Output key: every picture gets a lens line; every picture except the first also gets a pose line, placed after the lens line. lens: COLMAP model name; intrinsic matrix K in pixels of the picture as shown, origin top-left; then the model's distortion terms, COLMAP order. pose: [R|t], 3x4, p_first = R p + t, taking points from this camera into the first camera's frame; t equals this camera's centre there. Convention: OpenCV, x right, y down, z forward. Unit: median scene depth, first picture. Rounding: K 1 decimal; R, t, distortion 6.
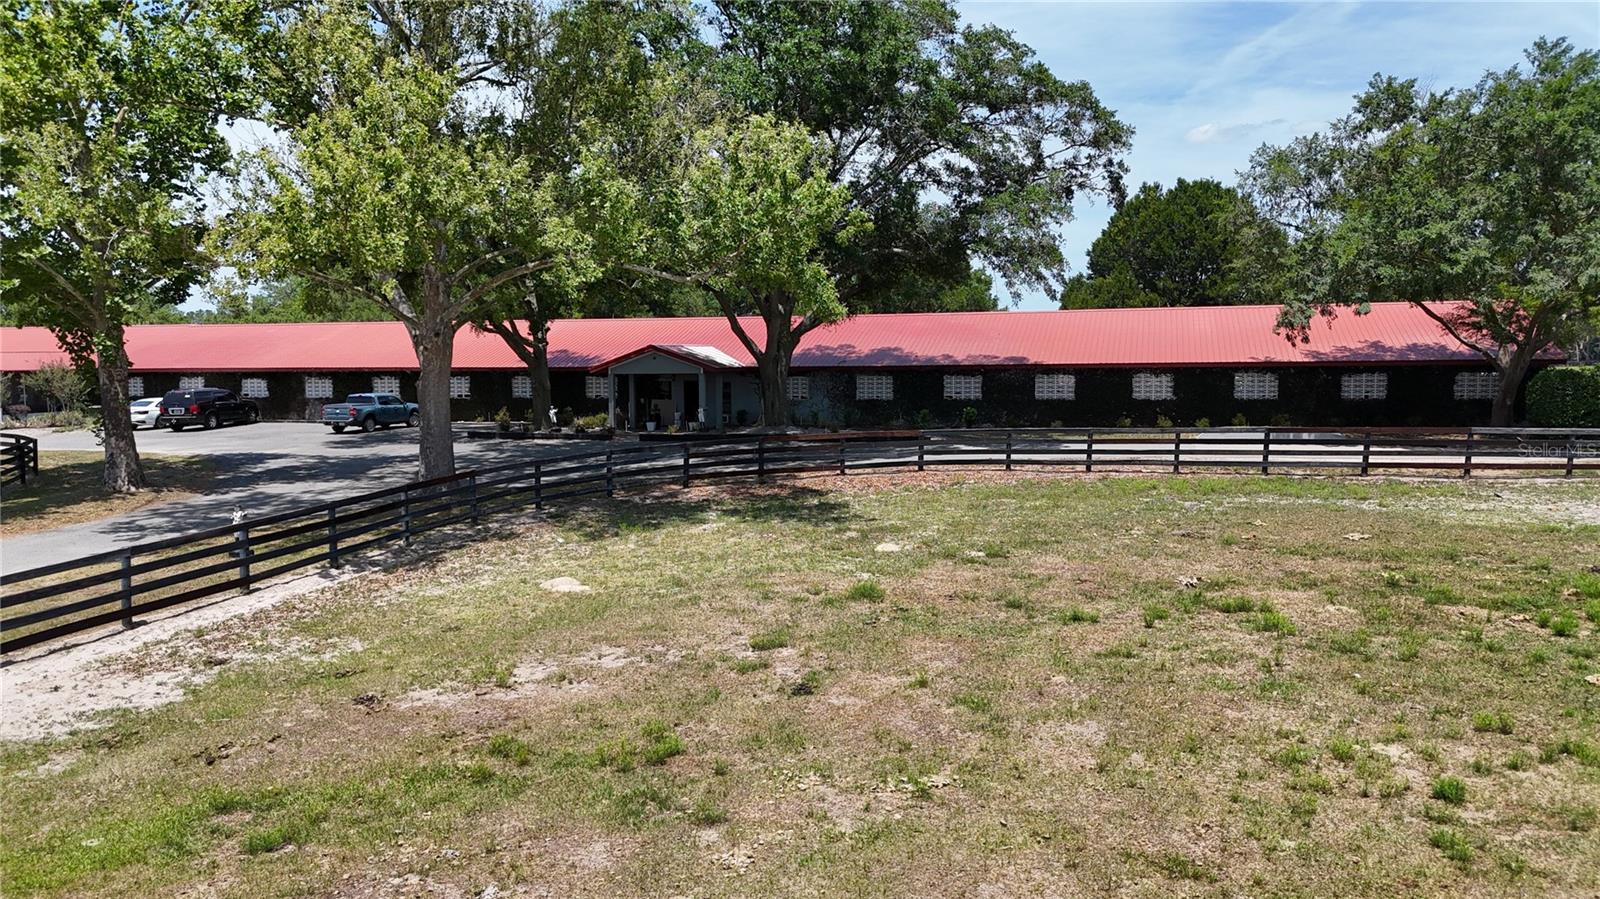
lens RADIAL K [[1179.1, 0, 802.6], [0, 1179.1, 455.4], [0, 0, 1]] dist [0.063625, -0.057663]
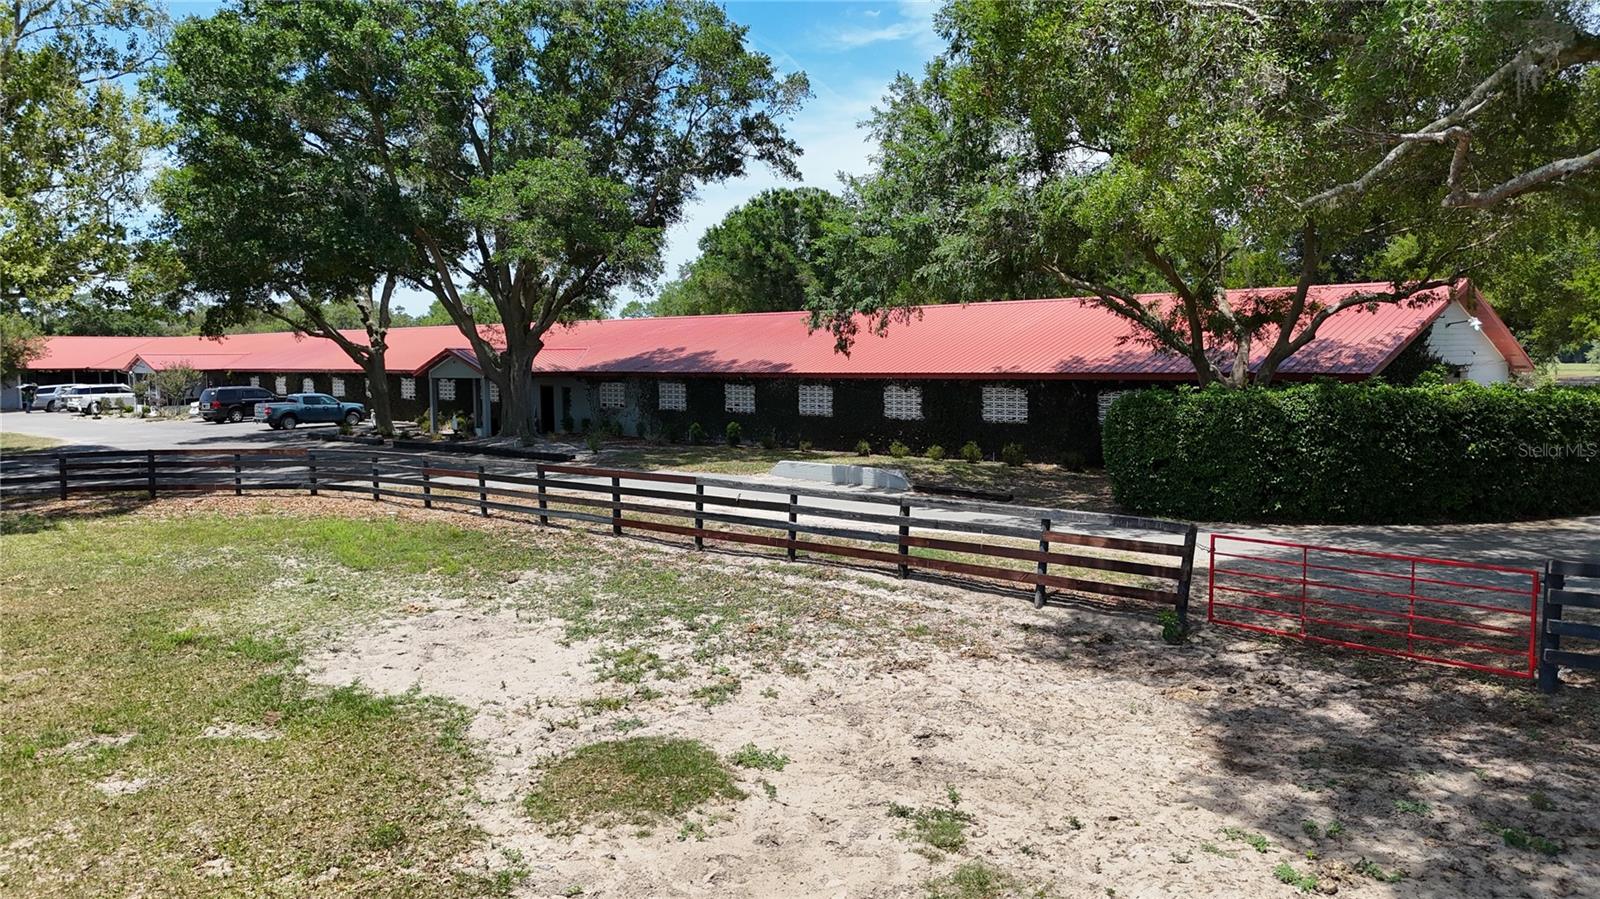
lens RADIAL K [[1179.1, 0, 802.6], [0, 1179.1, 455.4], [0, 0, 1]] dist [0.063625, -0.057663]
pose [[0.890667, 0.040168, -0.452879, 0.602043], [-0.038687, 0.999173, 0.012538, -0.030581], [0.453008, 0.006353, 0.891484, 0.272341]]
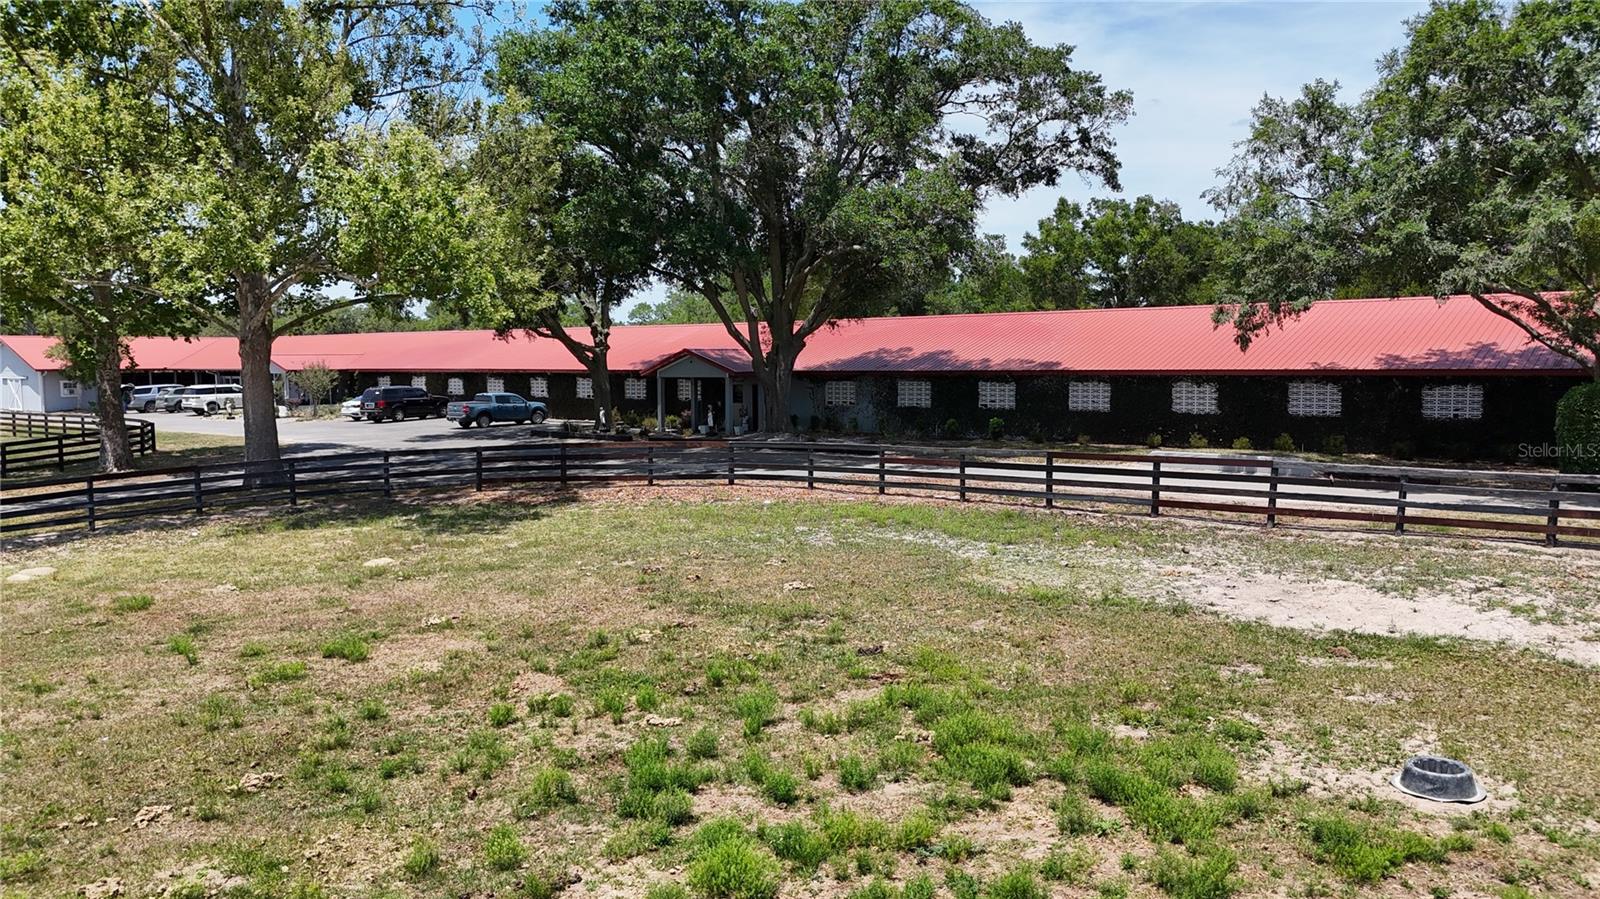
lens RADIAL K [[1183.5, 0, 792.2], [0, 1183.5, 449.4], [0, 0, 1]] dist [0.071087, -0.000427]
pose [[0.914845, 0.033602, -0.402404, 0.381273], [-0.035489, 0.999366, 0.002767, -0.014107], [0.402242, 0.011750, 0.915458, 0.113956]]
